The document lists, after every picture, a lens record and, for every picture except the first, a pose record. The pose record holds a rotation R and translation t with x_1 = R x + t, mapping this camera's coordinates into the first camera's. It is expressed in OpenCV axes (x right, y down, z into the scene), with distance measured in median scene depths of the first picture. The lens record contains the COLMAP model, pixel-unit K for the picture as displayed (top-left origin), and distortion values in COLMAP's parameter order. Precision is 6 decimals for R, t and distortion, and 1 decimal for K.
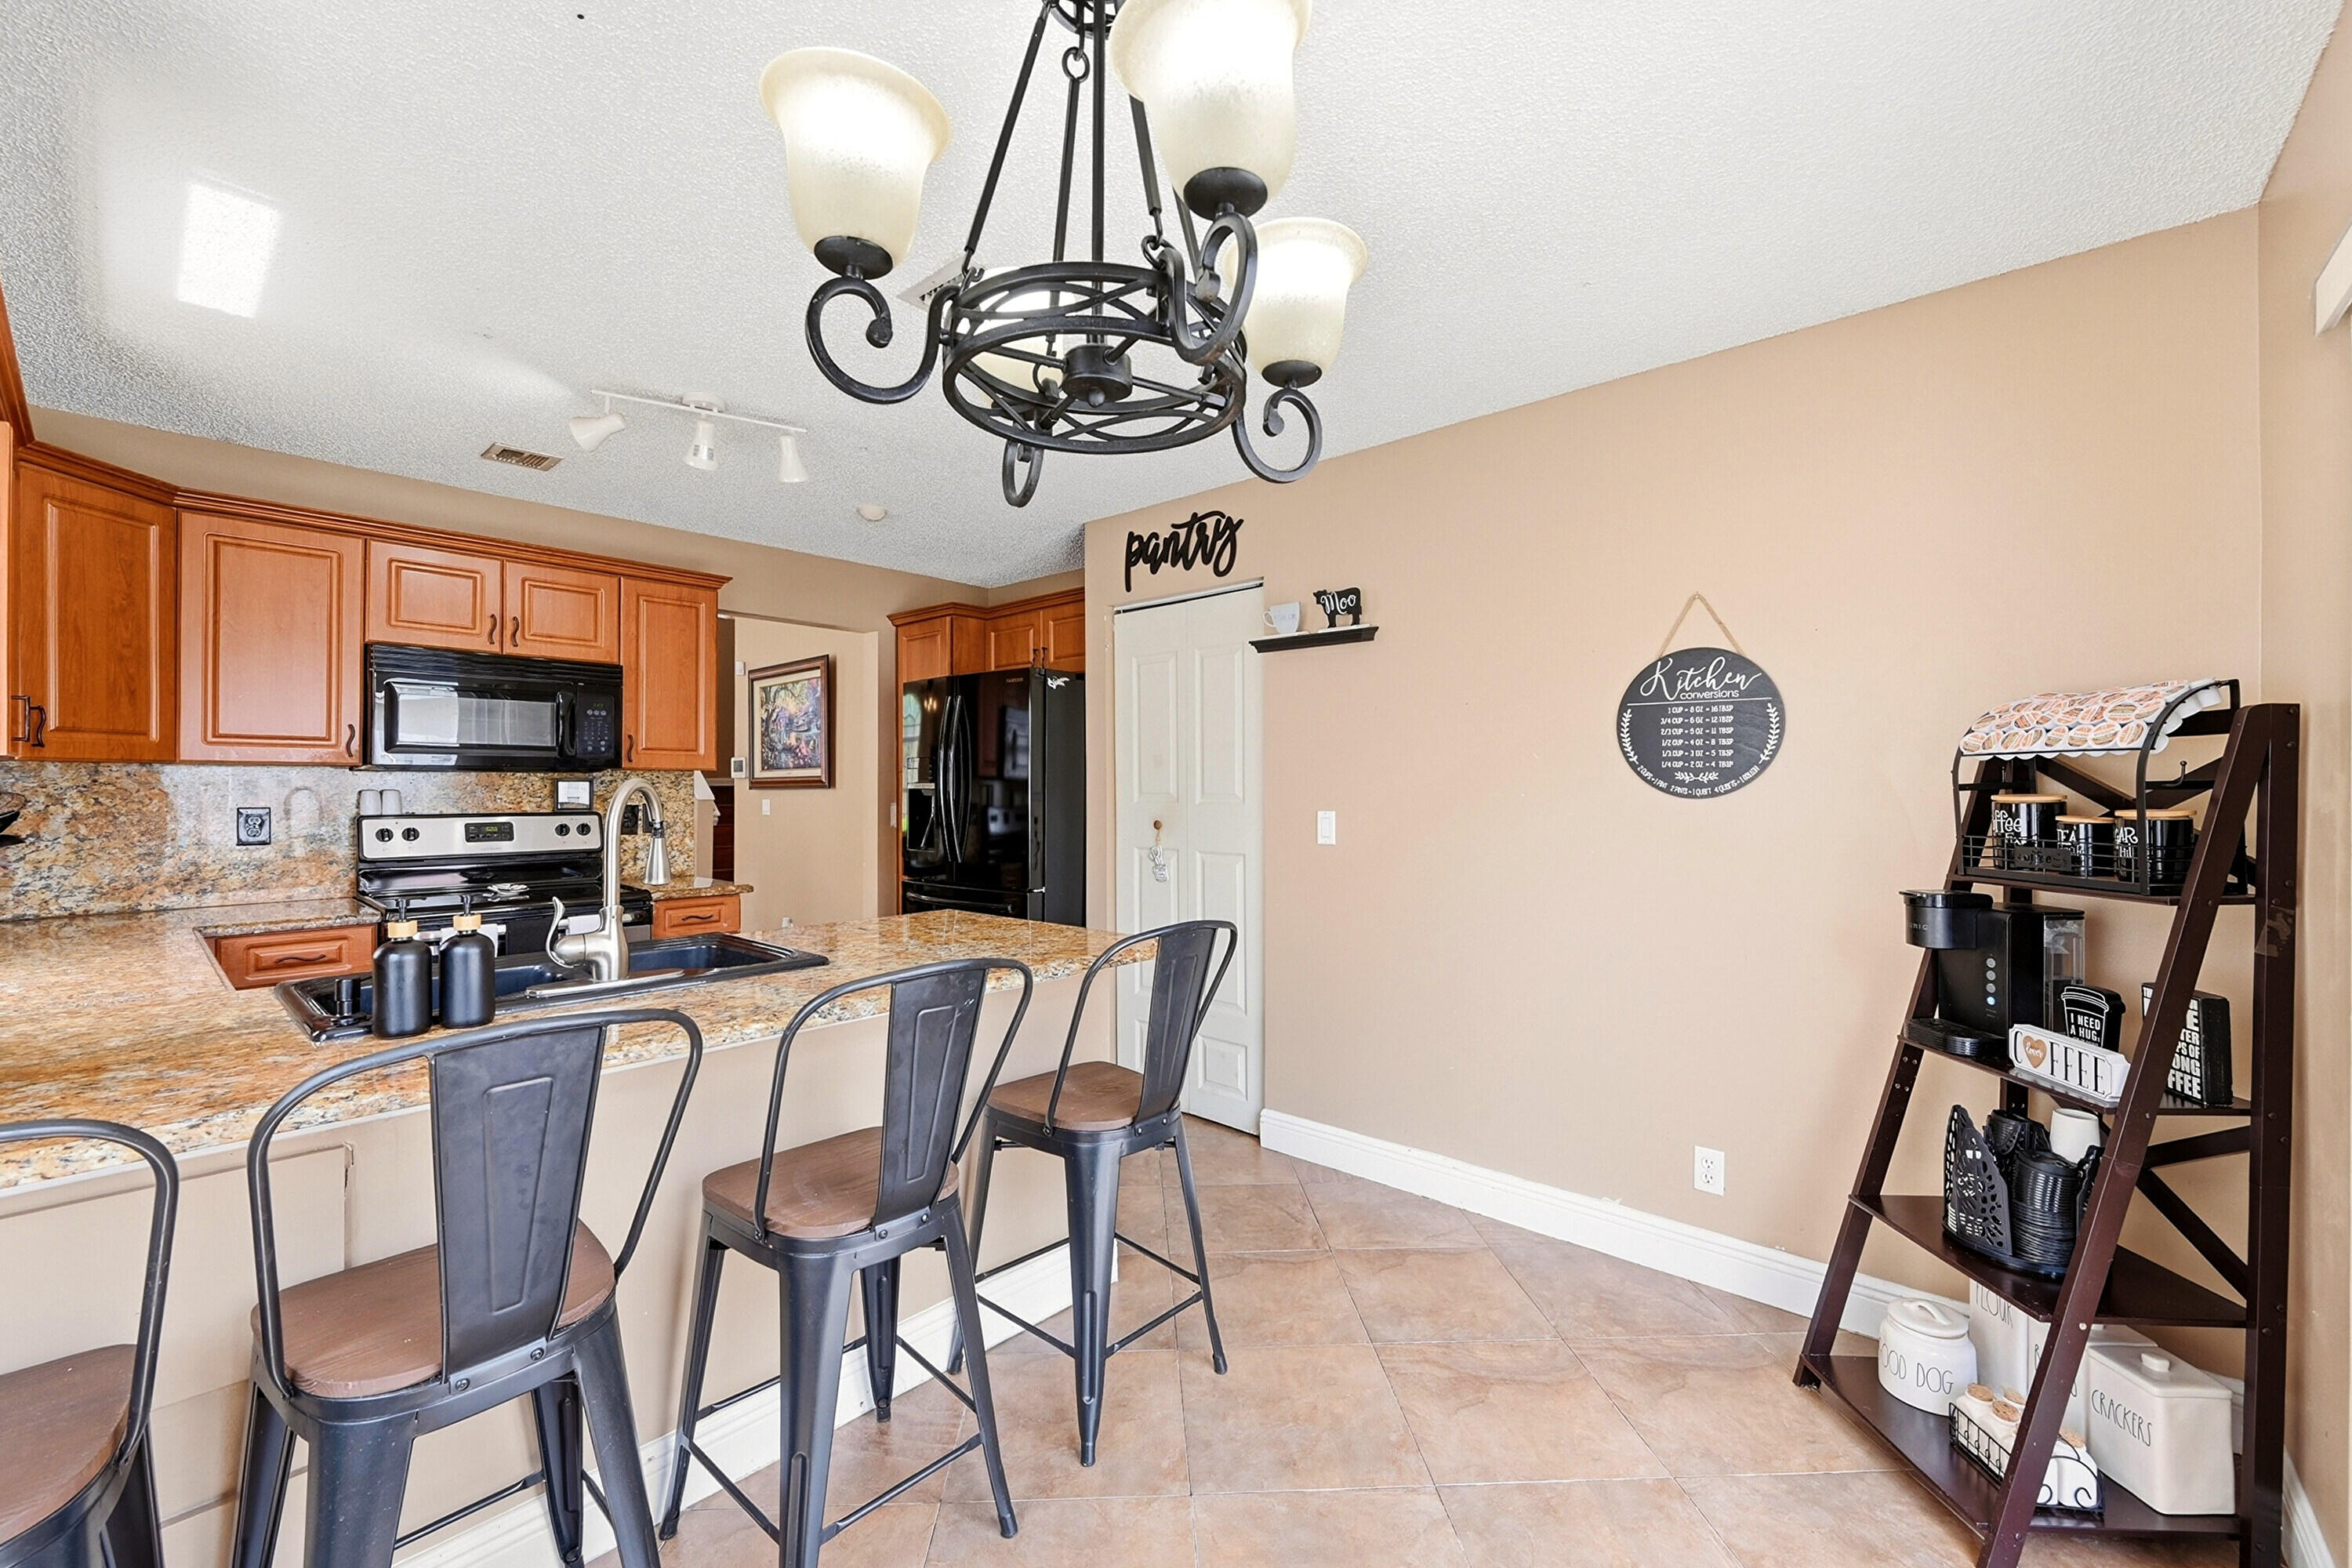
lens RADIAL K [[937.5, 0, 1139.2], [0, 937.5, 779.9], [0, 0, 1]] dist [-0.003351, 0.000262]
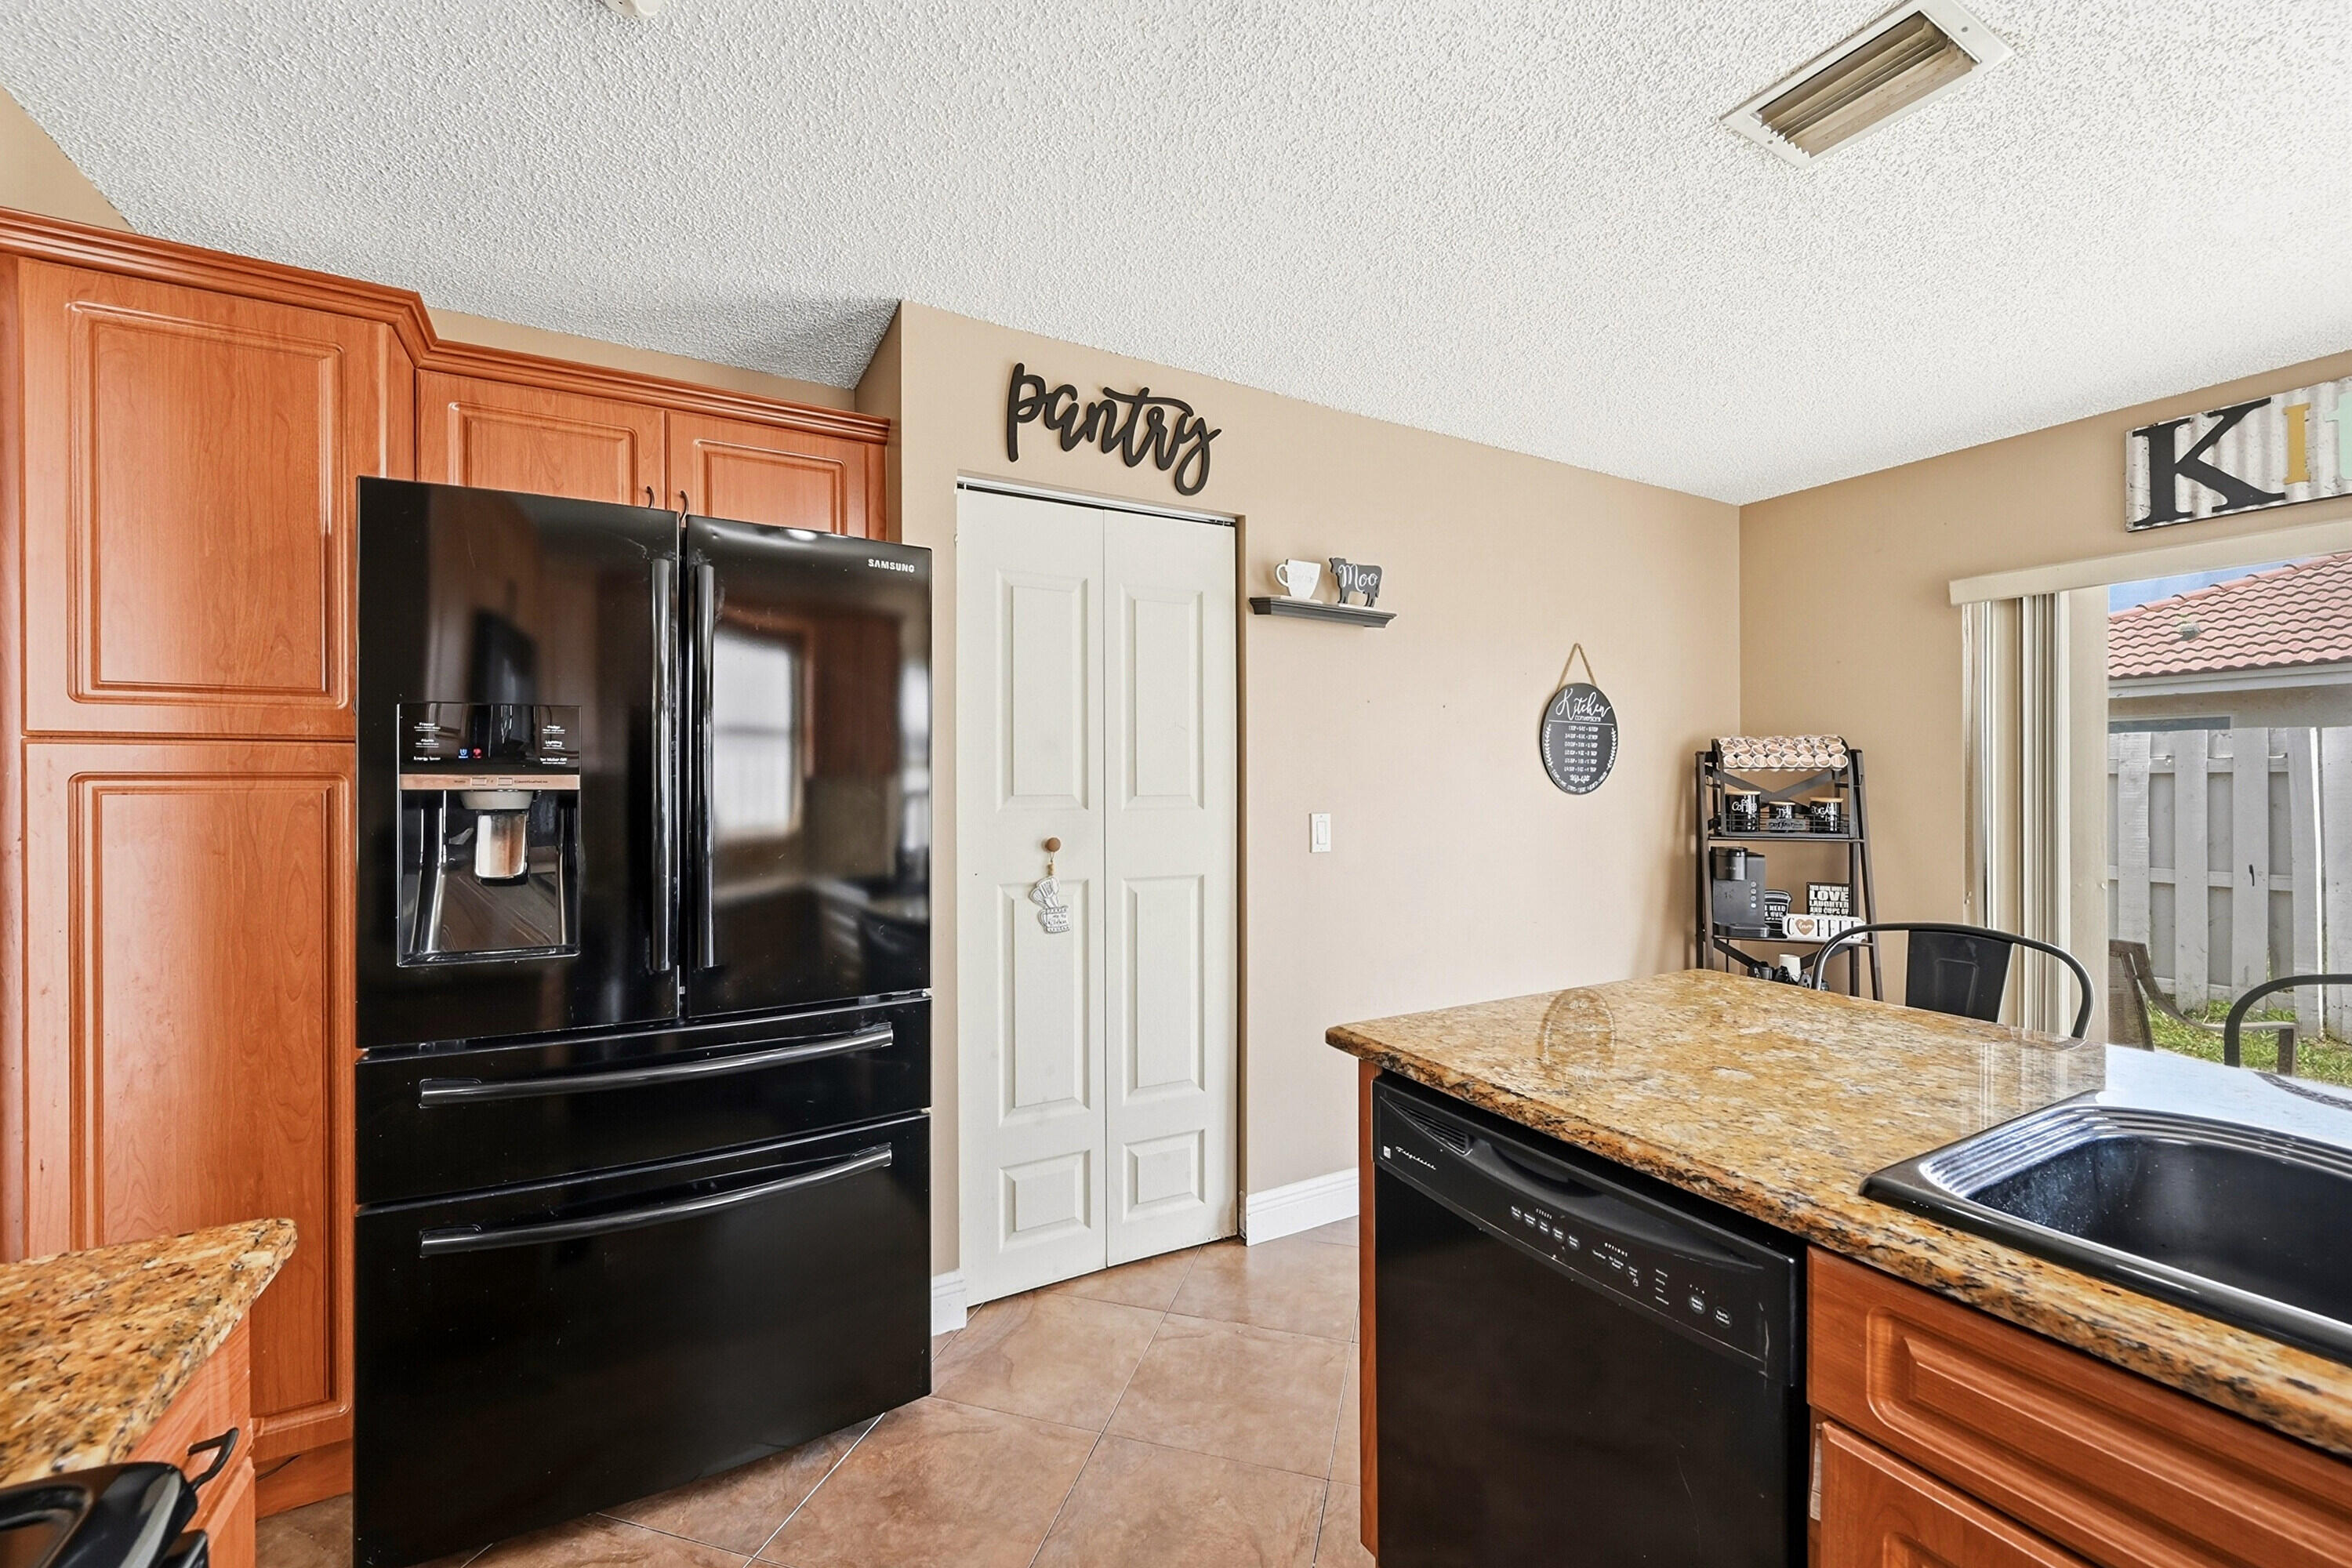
lens RADIAL K [[937.5, 0, 1170.9], [0, 937.5, 785.0], [0, 0, 1]] dist [-0.003351, 0.000262]
pose [[0.320954, -0.000384, 0.947095, -0.597710], [-0.008858, 0.999955, 0.003407, 0.004557], [-0.947053, -0.009483, 0.320936, 0.771065]]
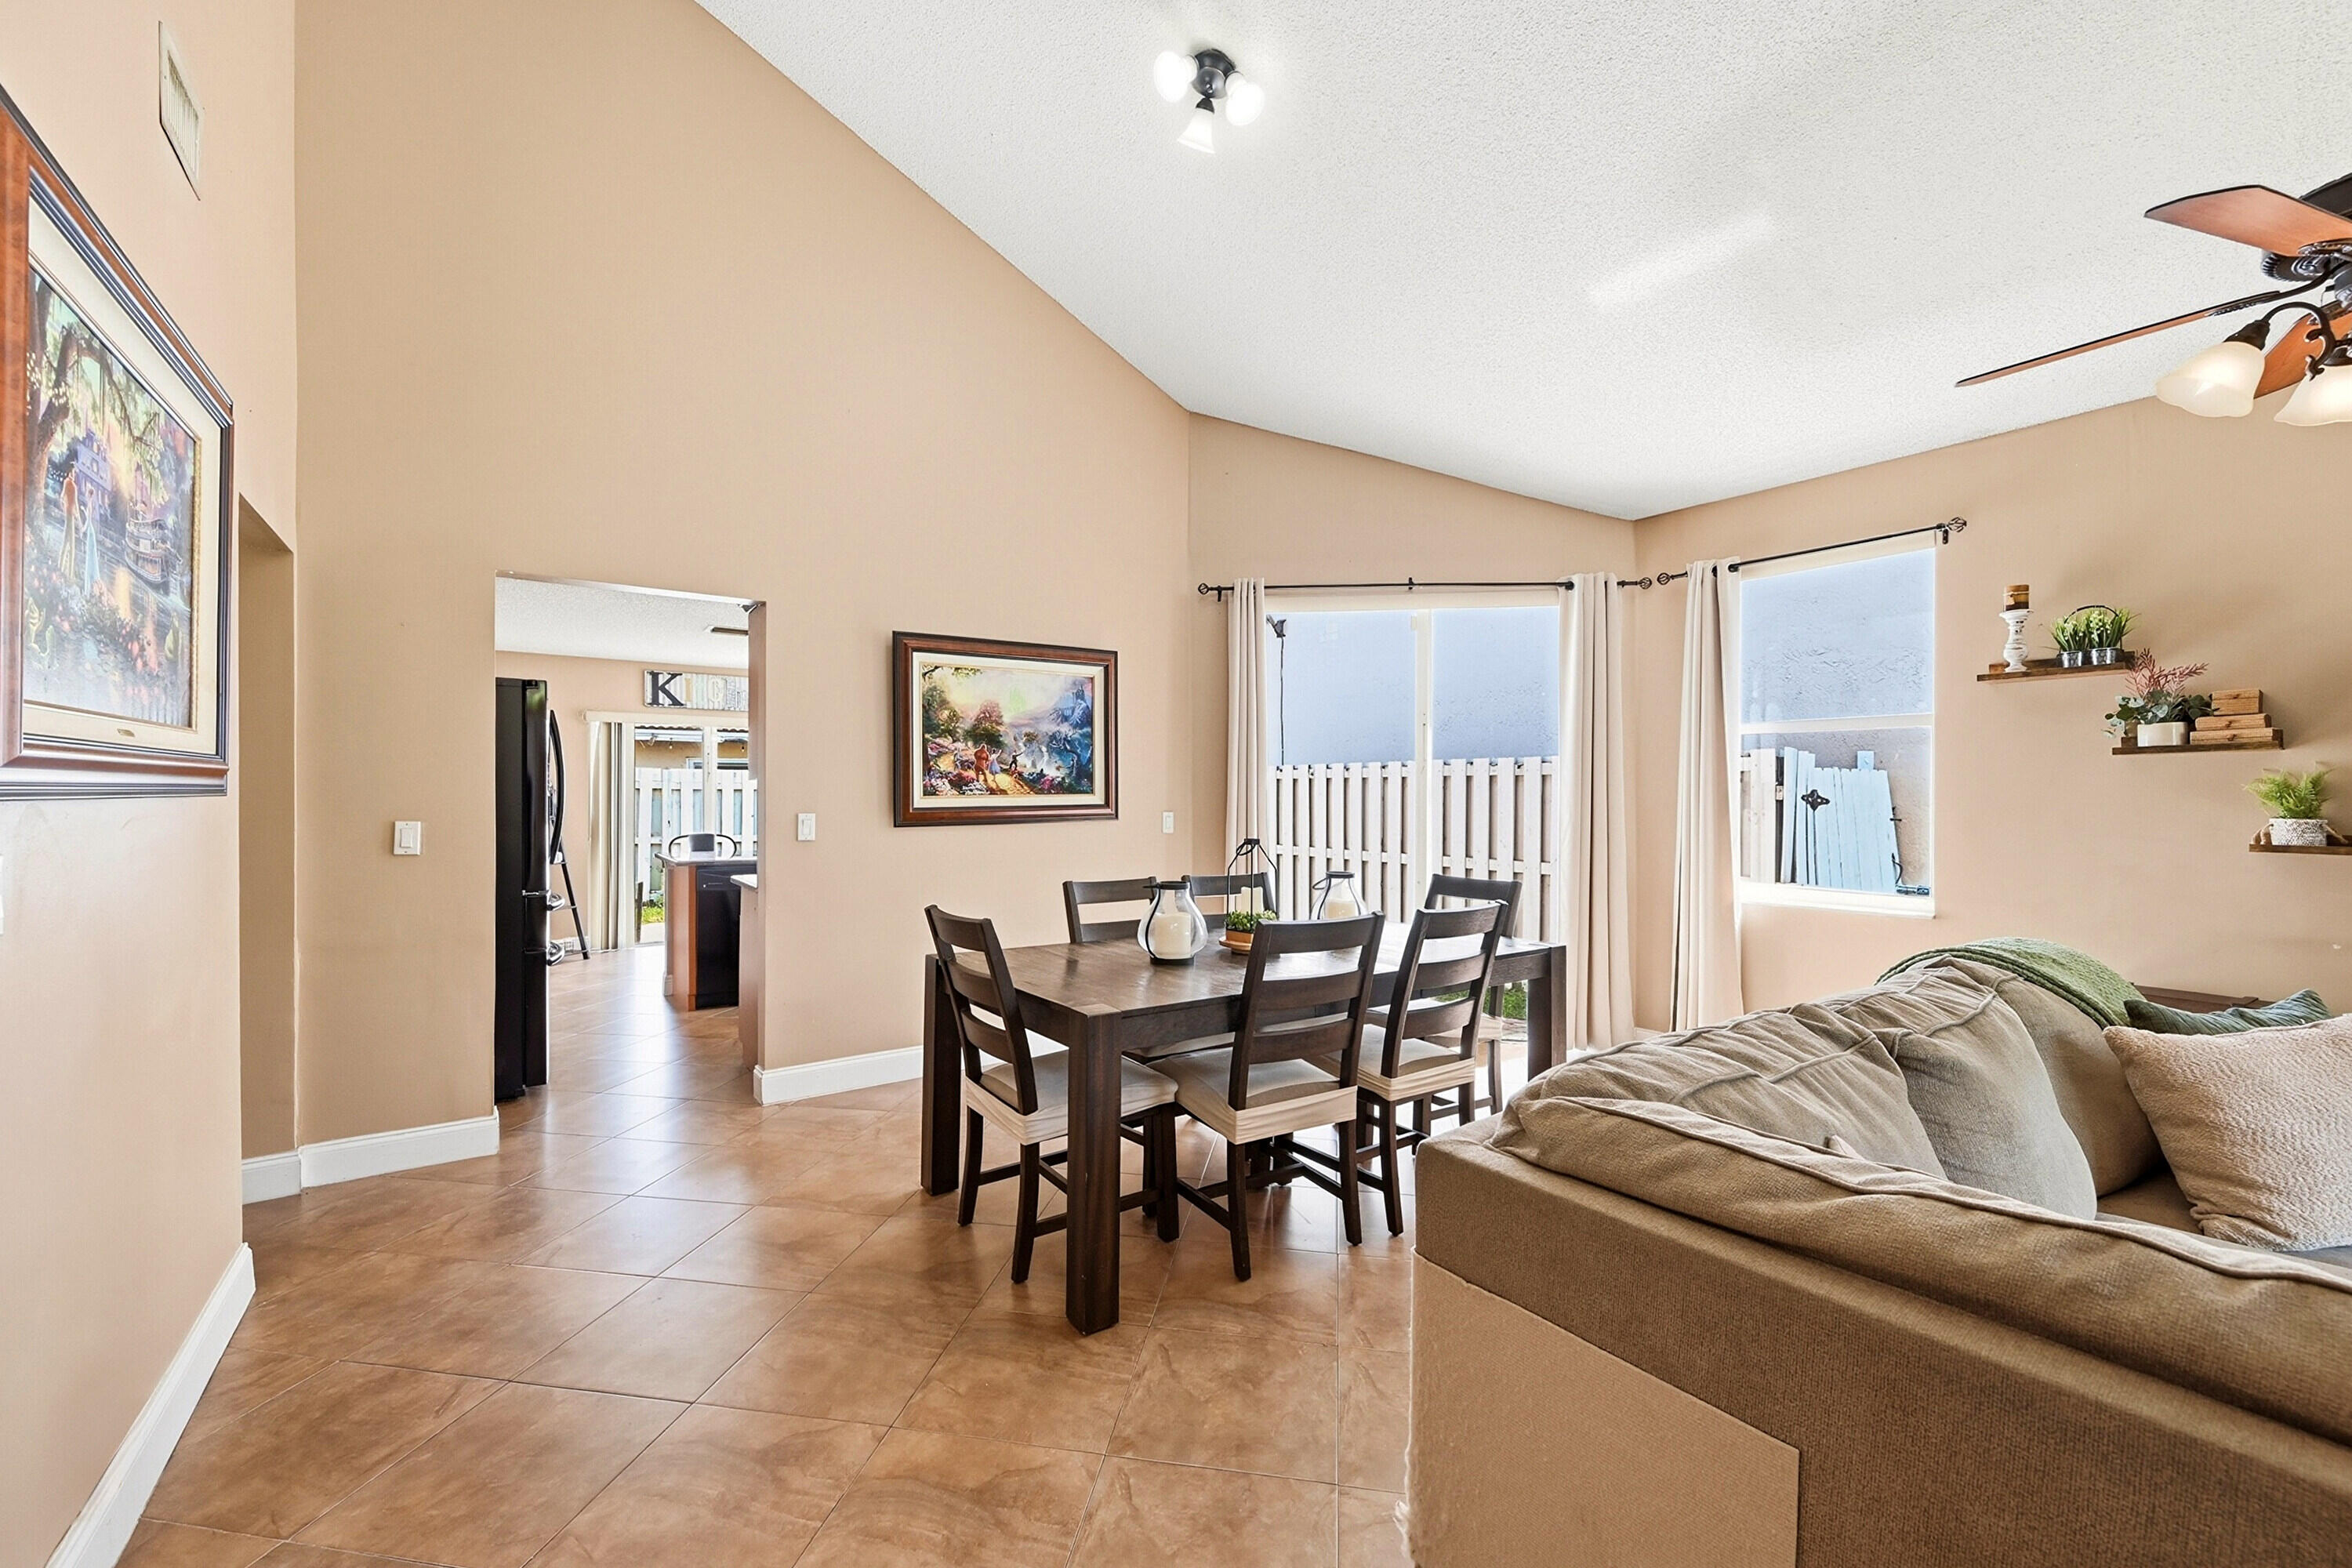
lens RADIAL K [[937.5, 0, 1161.3], [0, 937.5, 794.7], [0, 0, 1]] dist [-0.003351, 0.000262]
pose [[-0.976570, -0.005266, 0.215136, -1.306759], [-0.007944, 0.999901, -0.011585, 0.019601], [-0.215054, -0.013022, -0.976515, 2.207375]]
